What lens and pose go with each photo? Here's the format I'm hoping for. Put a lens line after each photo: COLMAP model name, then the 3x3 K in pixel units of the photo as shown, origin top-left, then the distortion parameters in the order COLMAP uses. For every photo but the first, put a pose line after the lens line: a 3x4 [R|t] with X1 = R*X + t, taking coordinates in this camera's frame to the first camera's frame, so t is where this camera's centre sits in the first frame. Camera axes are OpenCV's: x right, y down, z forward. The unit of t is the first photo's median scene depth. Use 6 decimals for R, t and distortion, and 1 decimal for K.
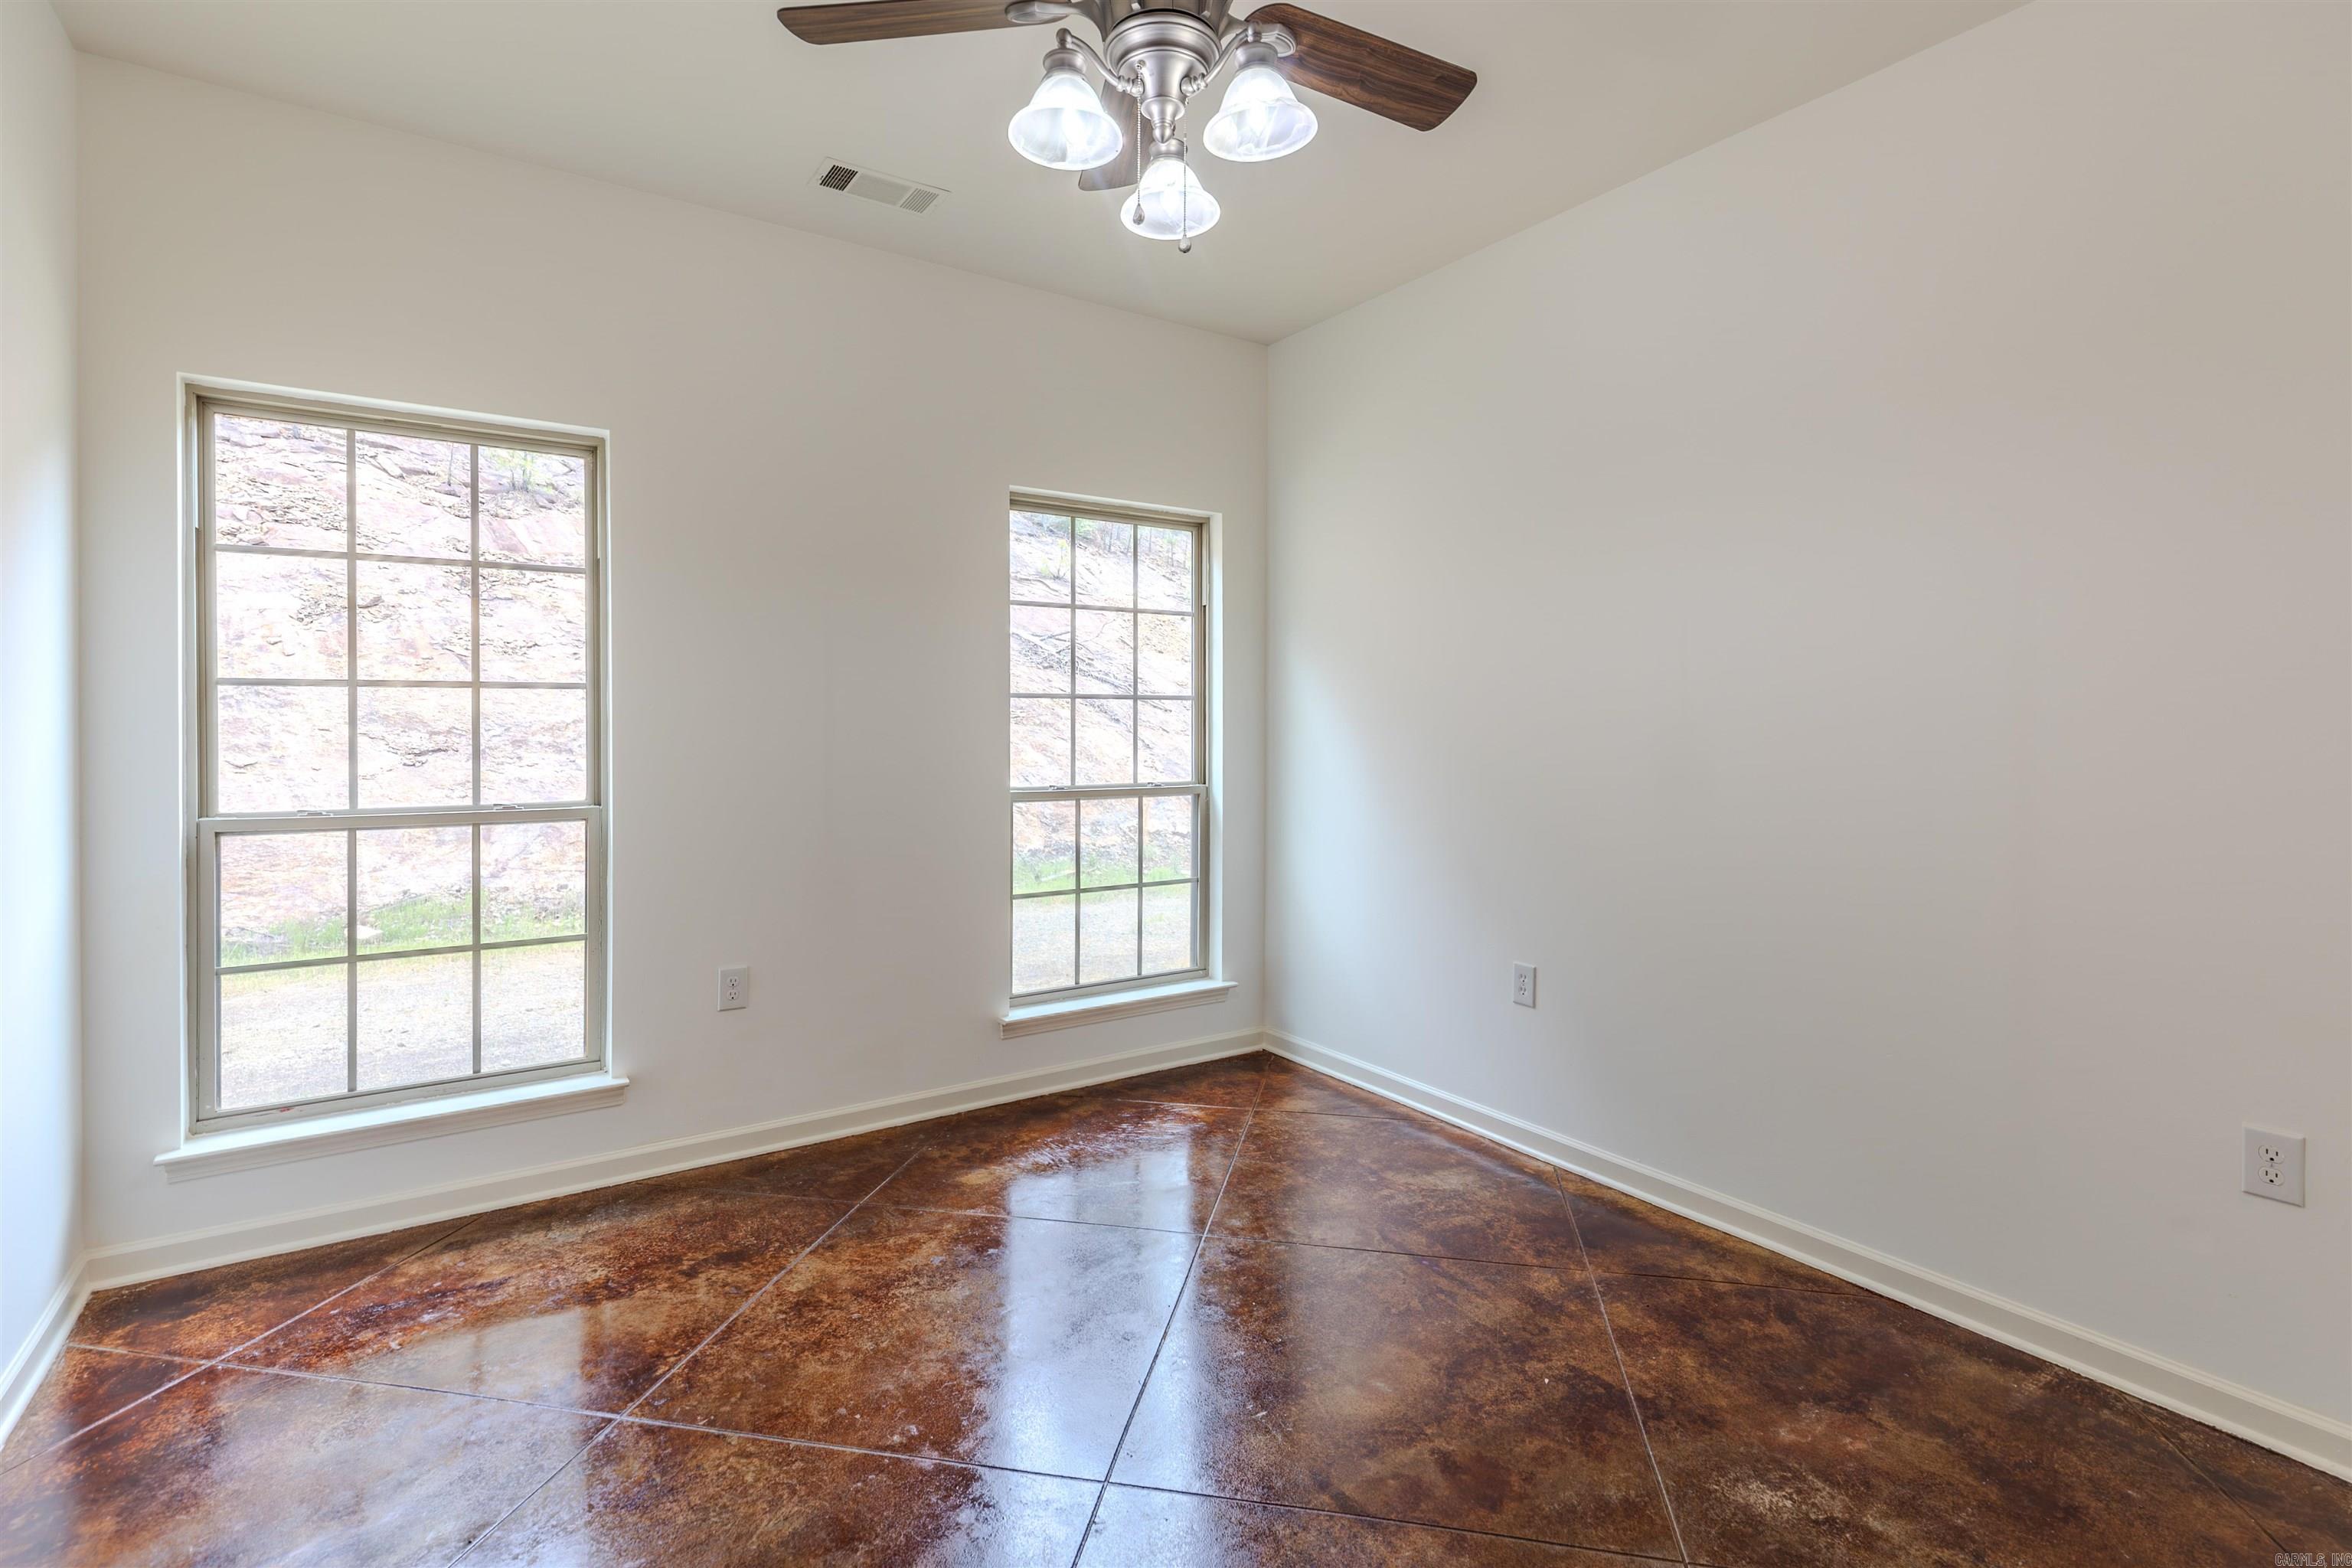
lens RADIAL K [[1081.5, 0, 1181.4], [0, 1081.5, 729.9], [0, 0, 1]] dist [0.000305, 0.000031]
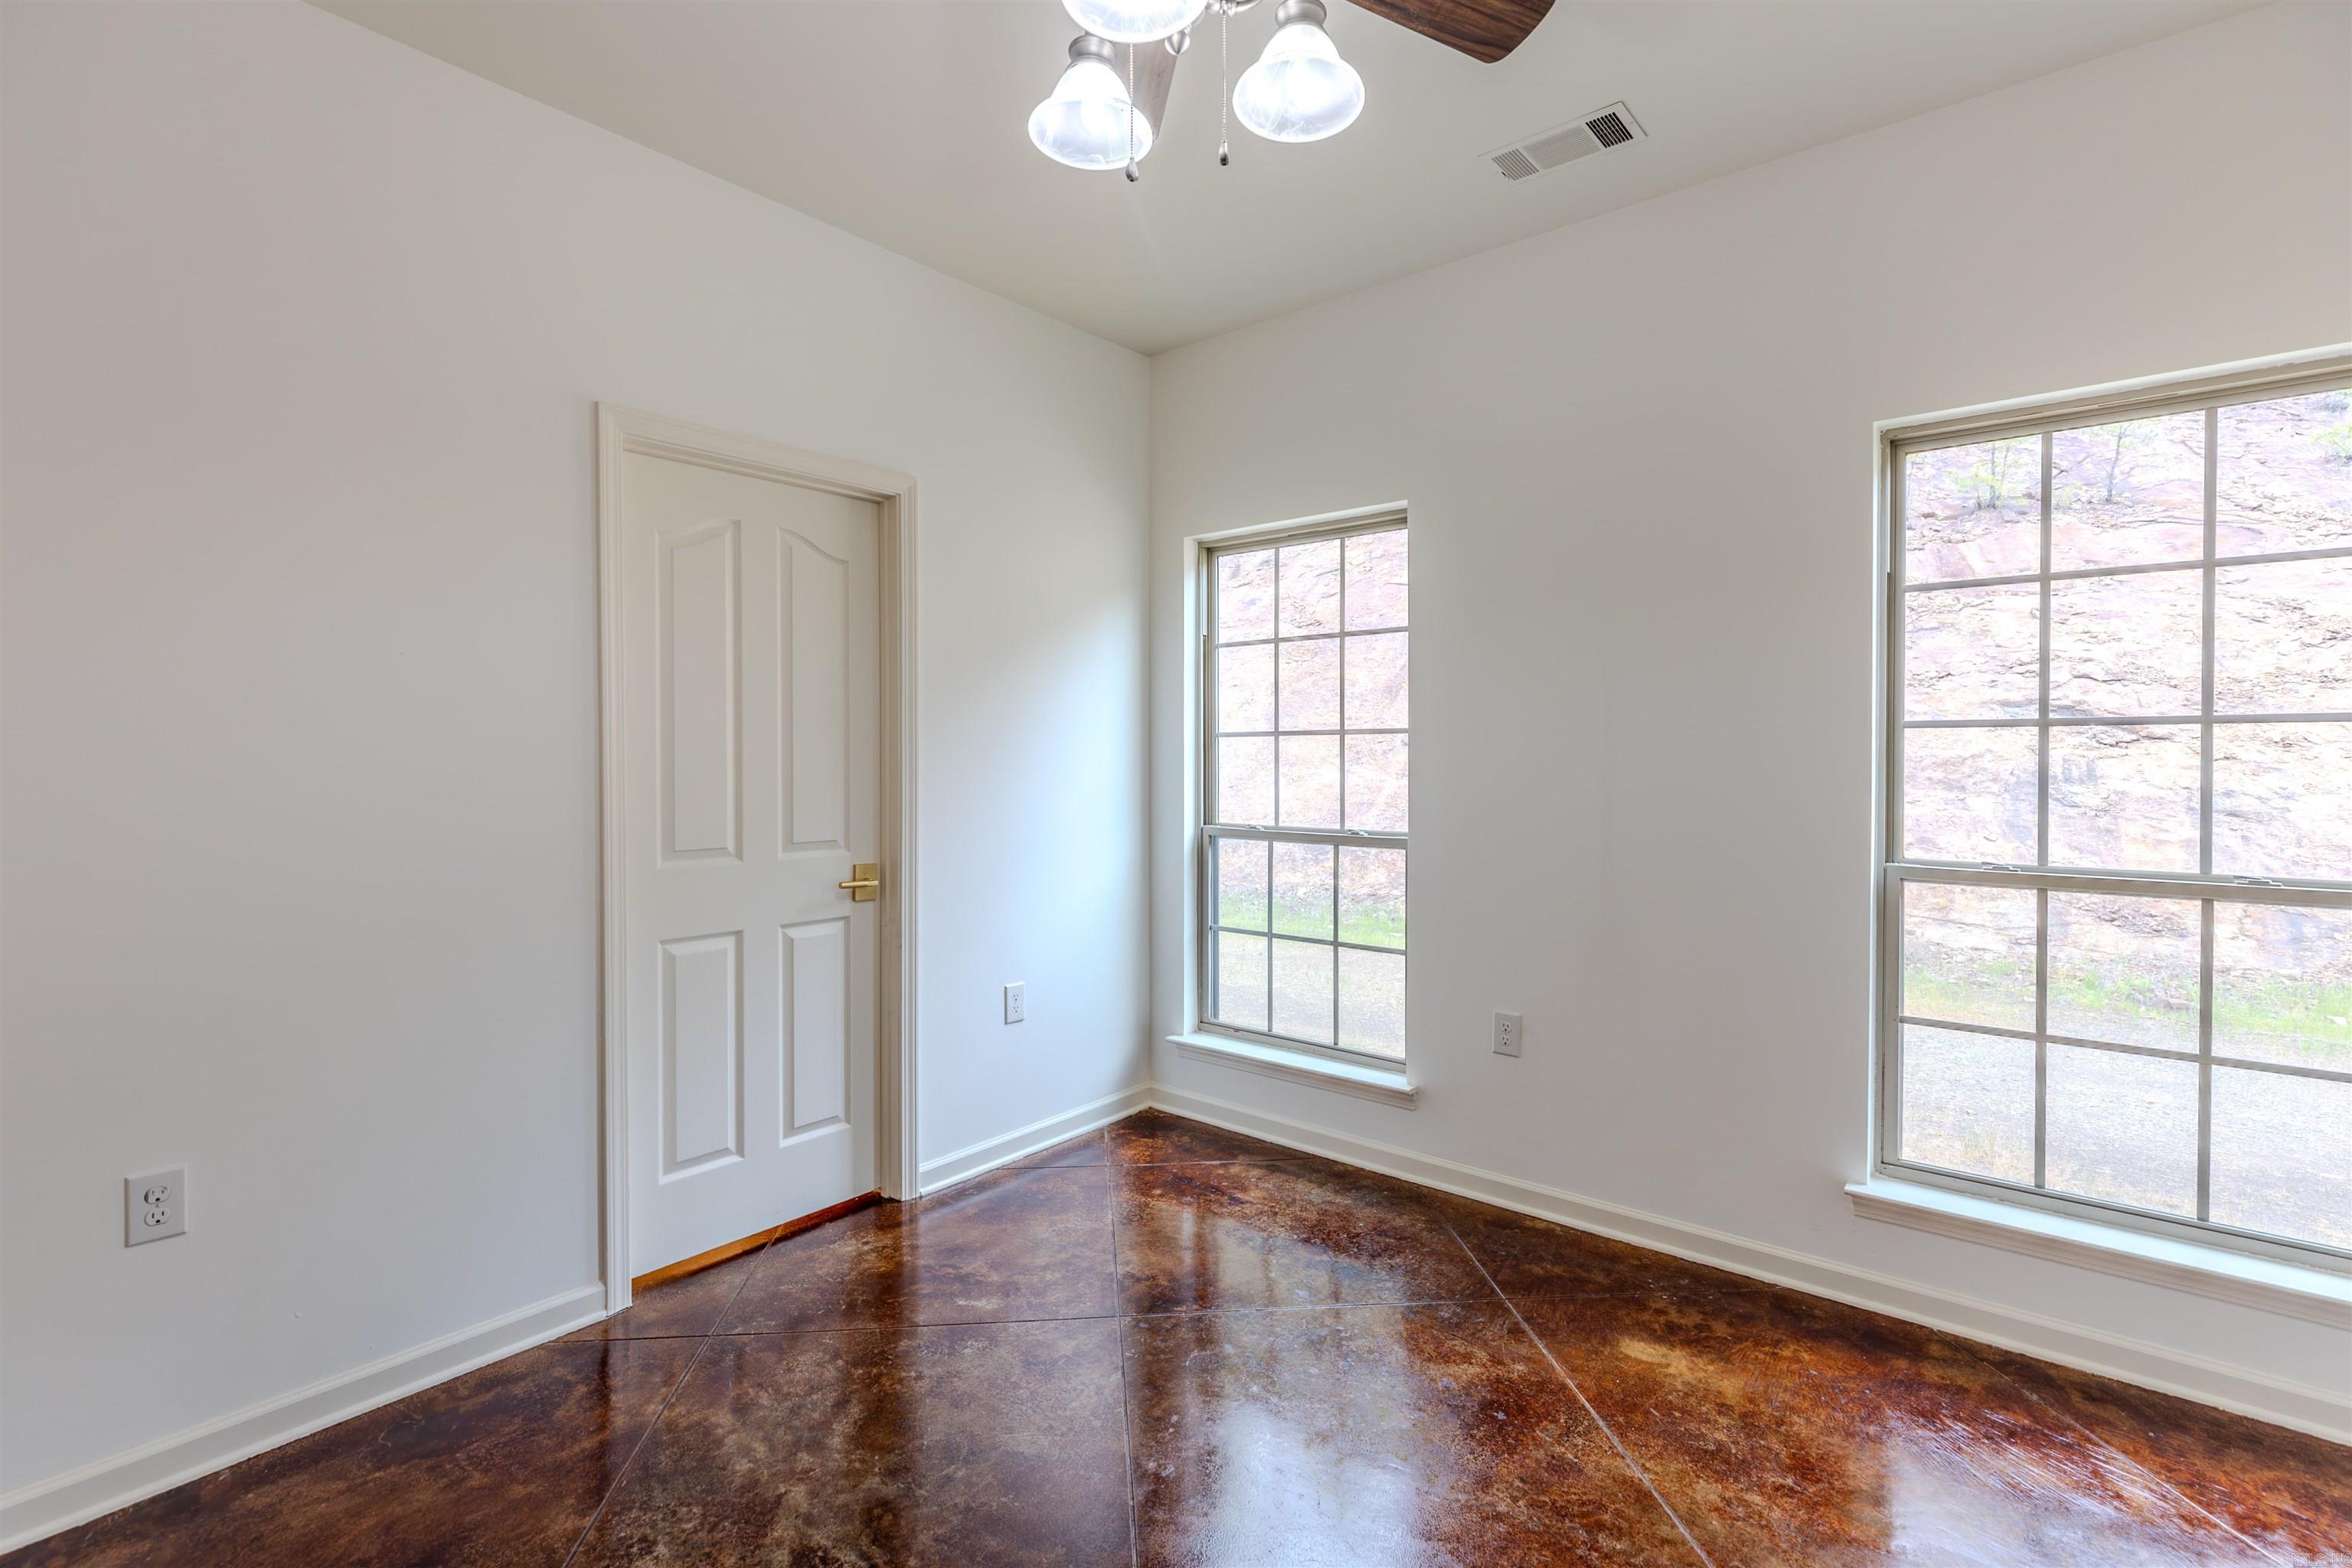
lens RADIAL K [[1061.0, 0, 1189.8], [0, 1061.0, 771.0], [0, 0, 1]] dist [-0.000039, -0.000018]
pose [[0.292339, 0.012541, -0.956233, 0.482714], [-0.004935, 0.999920, 0.011605, -0.011107], [0.956302, 0.001326, 0.292377, 0.508128]]
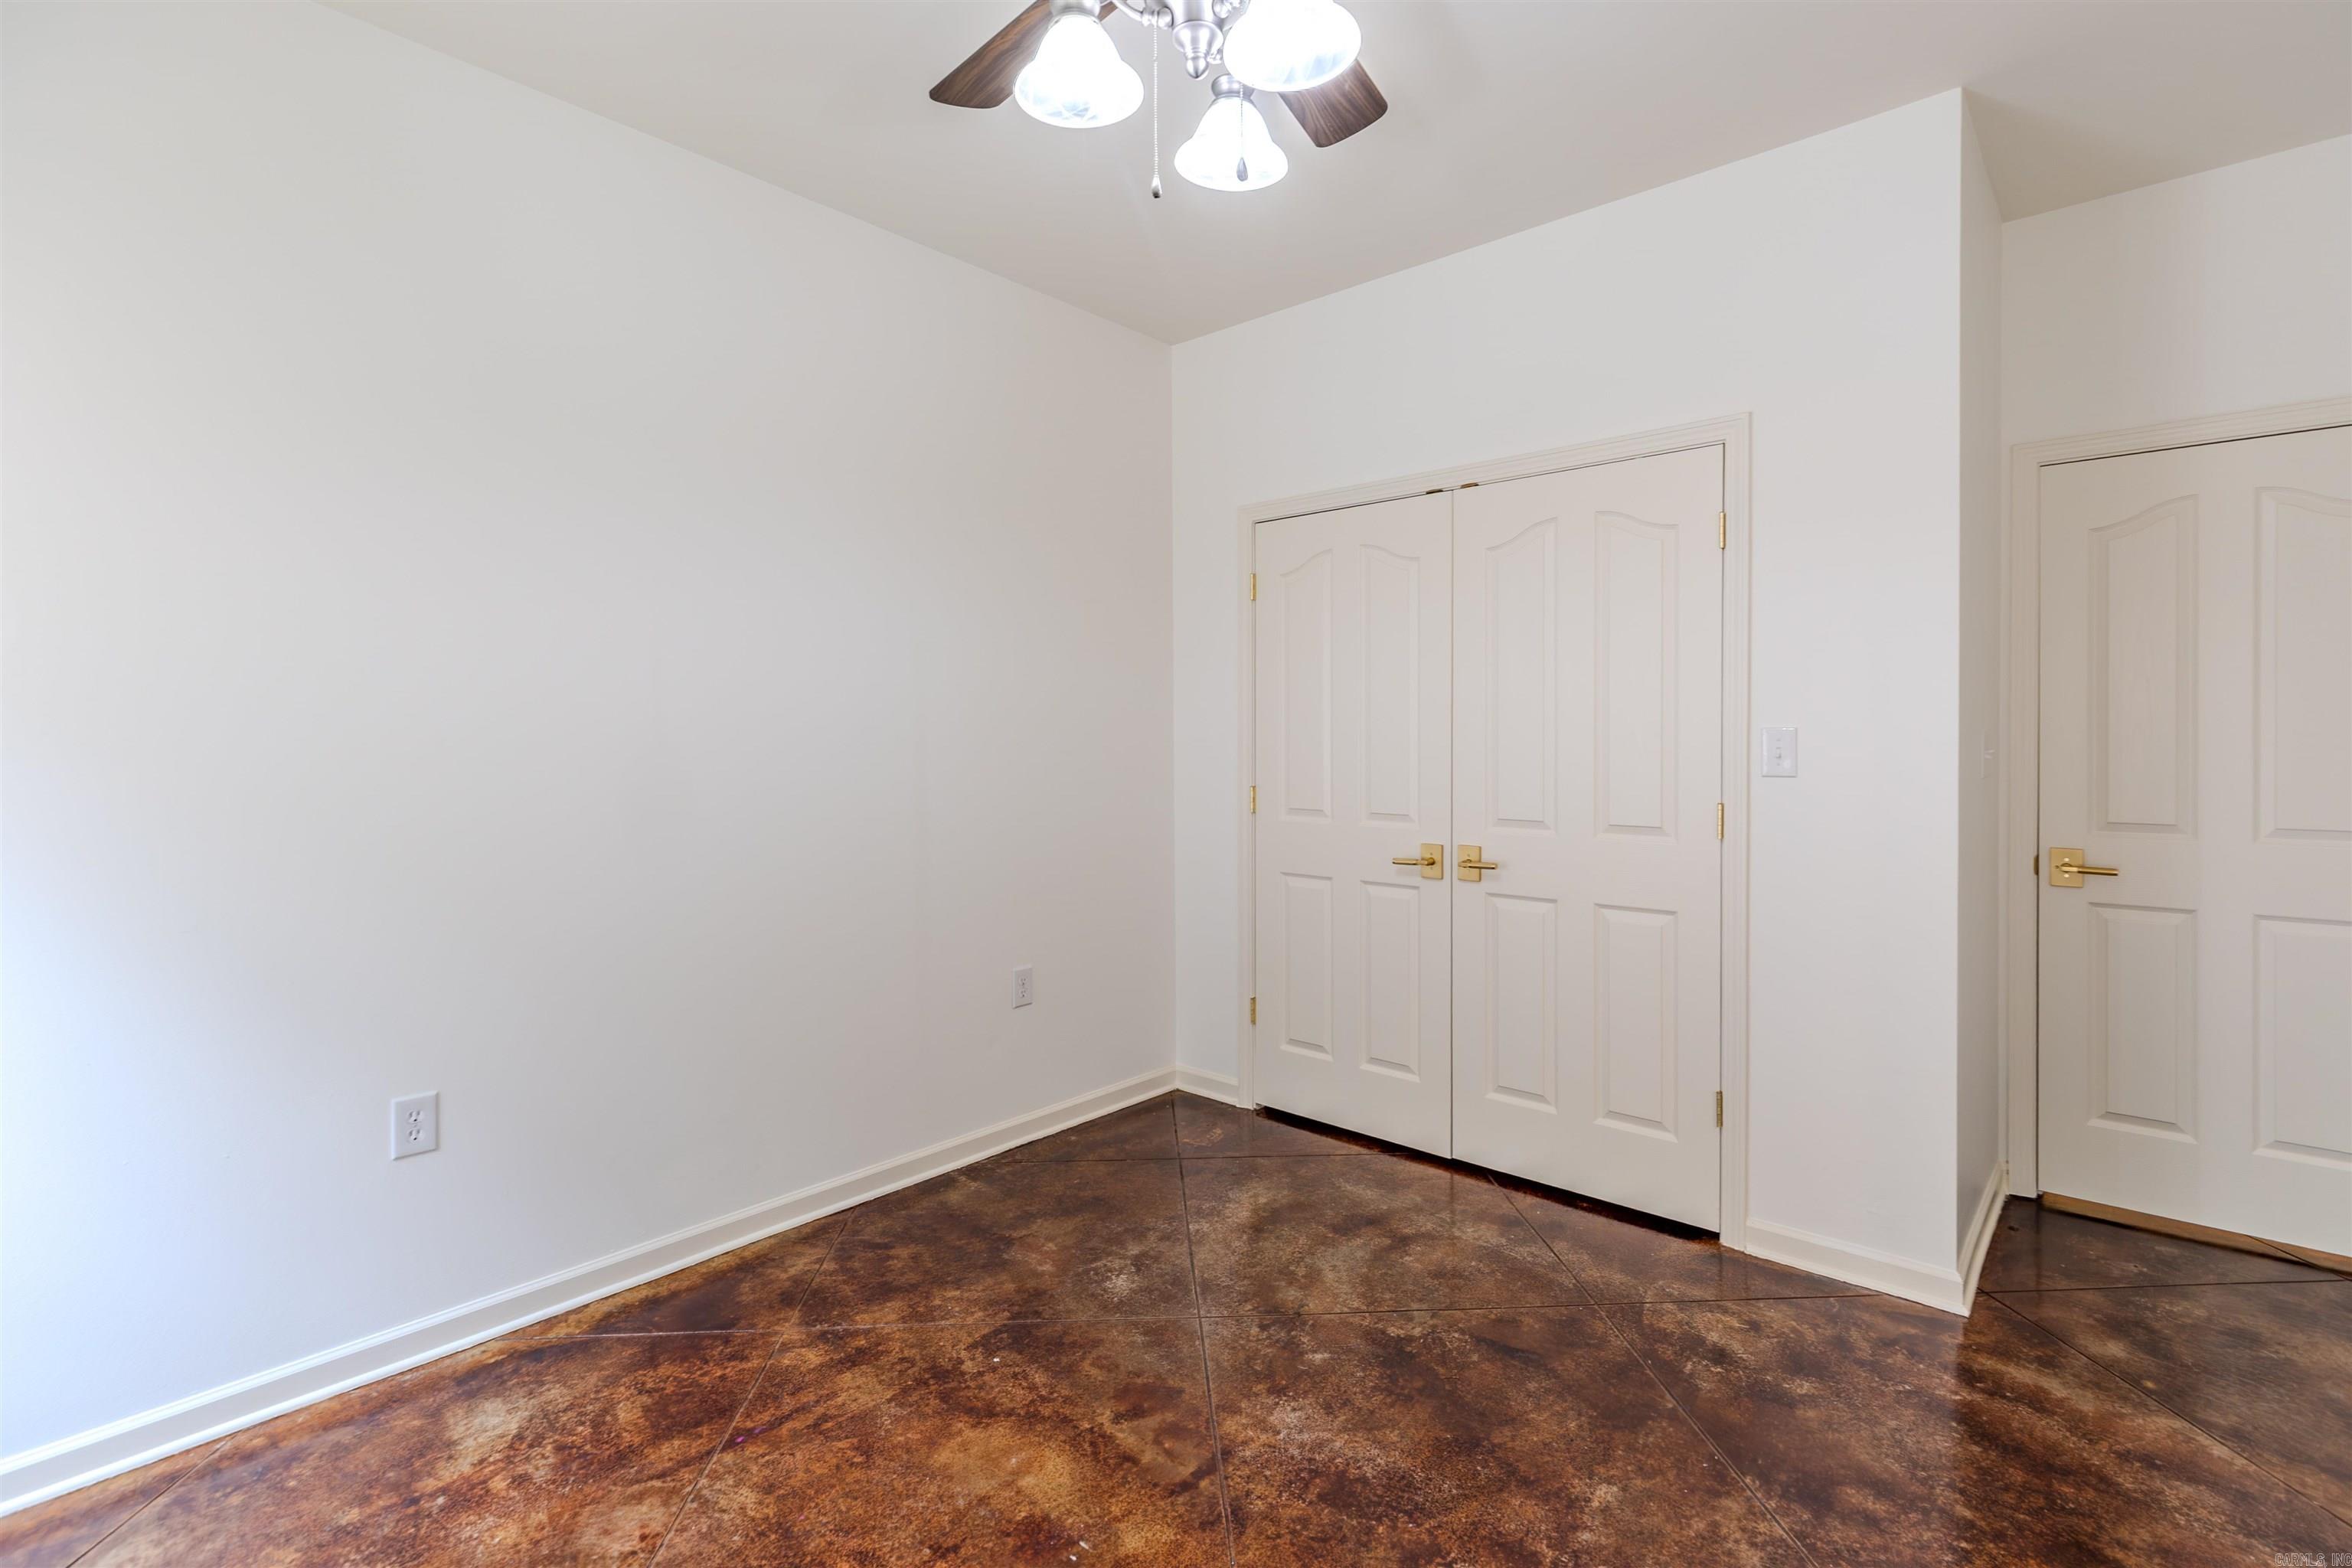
lens RADIAL K [[1095.6, 0, 1173.8], [0, 1095.6, 756.7], [0, 0, 1]] dist [0.001435, -0.000121]
pose [[-0.237437, -0.018871, 0.971220, -0.554868], [0.010519, 0.999703, 0.021996, -0.013981], [-0.971346, 0.015438, -0.237168, 0.797069]]
